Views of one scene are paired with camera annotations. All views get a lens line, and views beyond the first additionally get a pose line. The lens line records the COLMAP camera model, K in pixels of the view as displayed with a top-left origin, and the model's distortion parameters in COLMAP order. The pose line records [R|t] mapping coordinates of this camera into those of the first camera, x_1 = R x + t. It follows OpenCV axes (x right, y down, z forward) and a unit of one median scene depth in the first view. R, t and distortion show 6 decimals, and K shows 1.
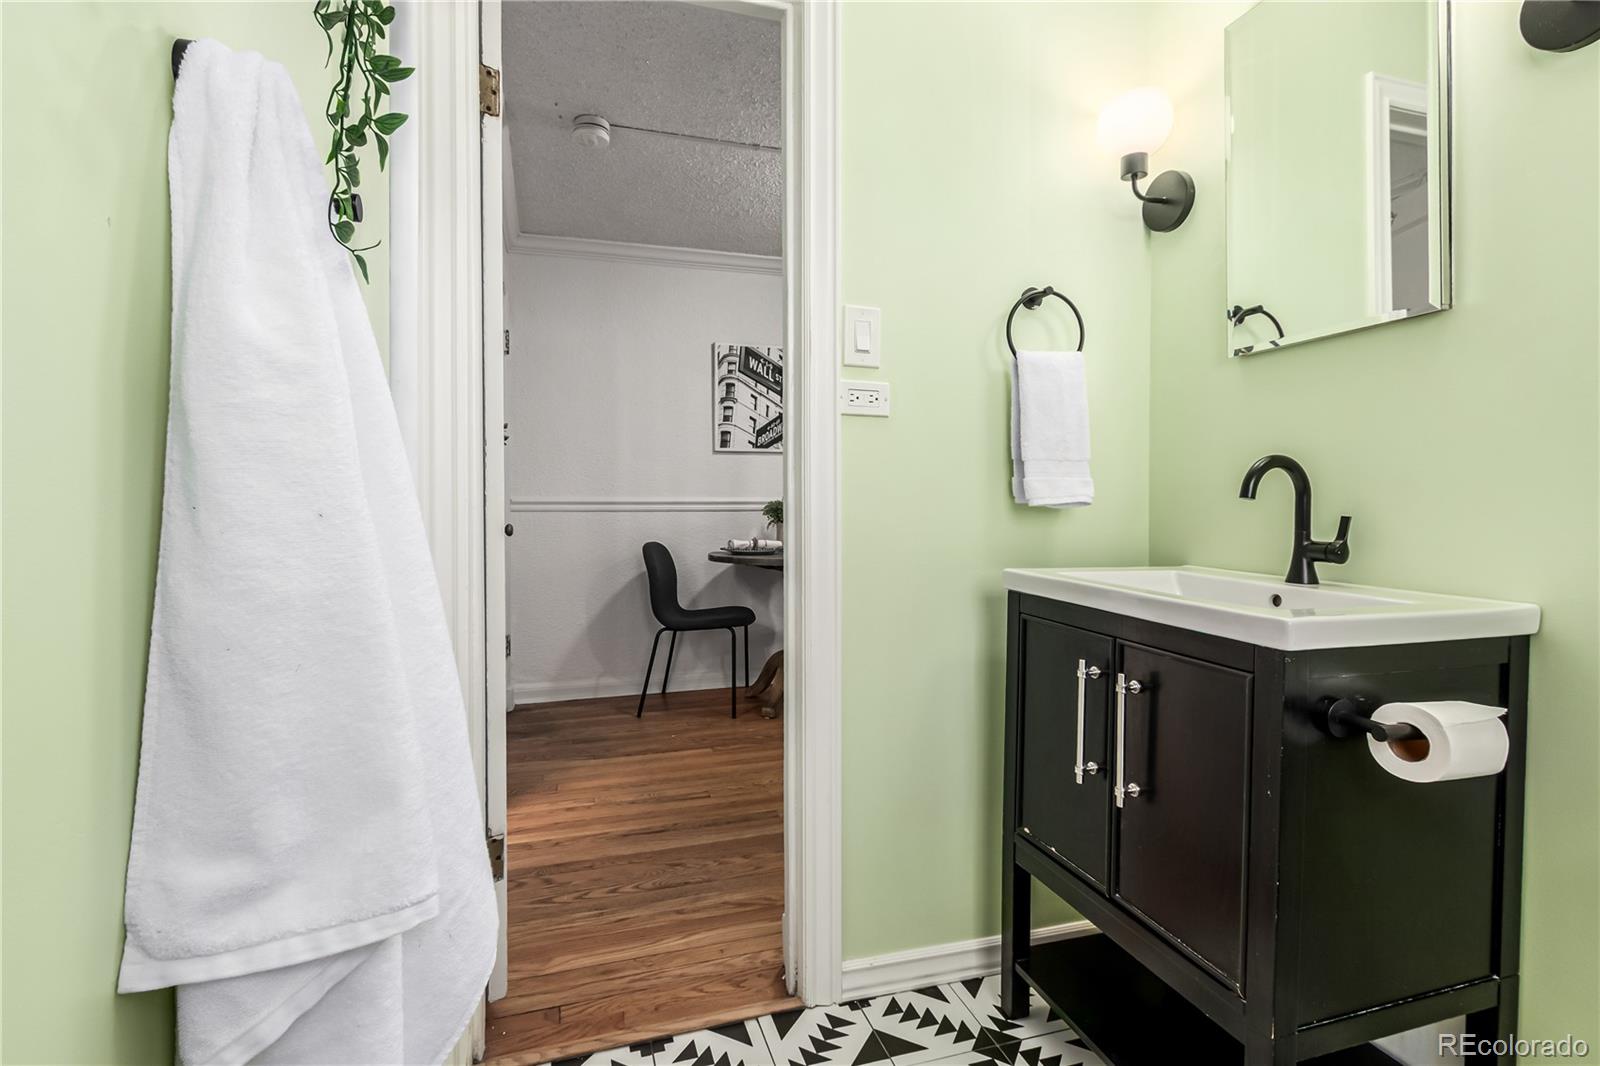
lens RADIAL K [[740.1, 0, 791.6], [0, 740.1, 492.3], [0, 0, 1]] dist [0.003307, -0.002447]
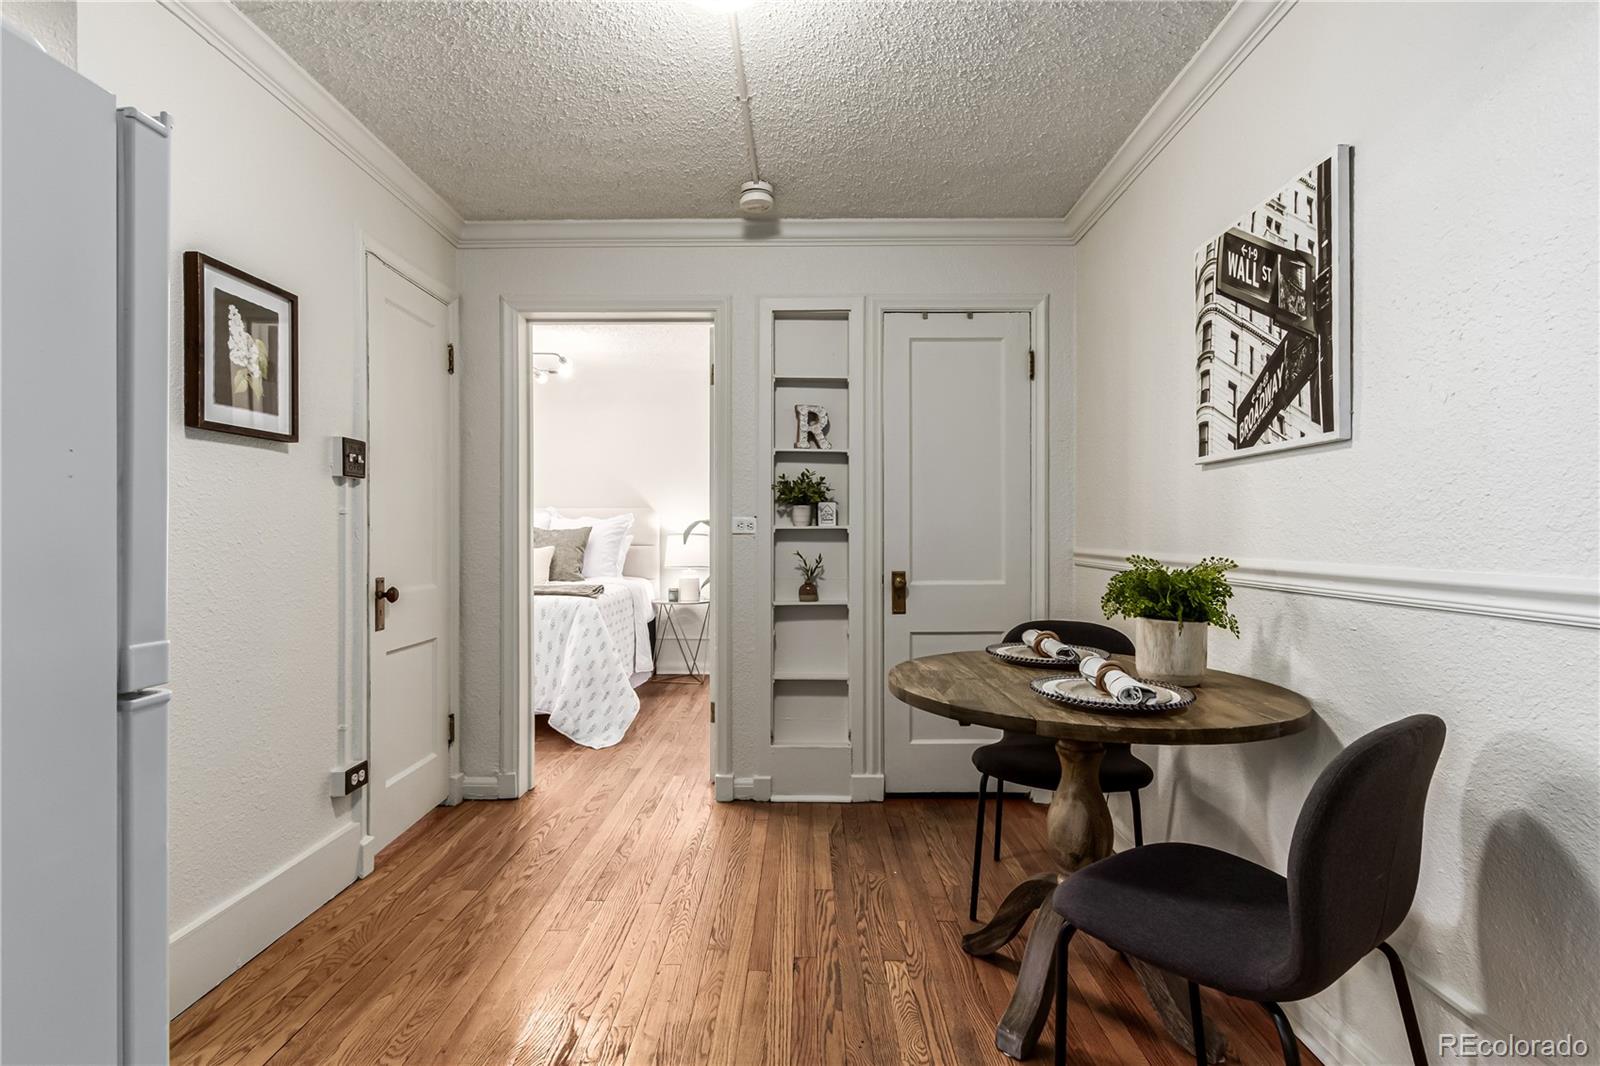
lens RADIAL K [[800.6, 0, 813.8], [0, 800.6, 535.6], [0, 0, 1]] dist [0.002296, 0.000471]
pose [[-0.277429, 0.003123, -0.960741, 0.496630], [0.005297, 0.999984, 0.001721, -0.009104], [0.960731, -0.004612, -0.277442, 0.894541]]
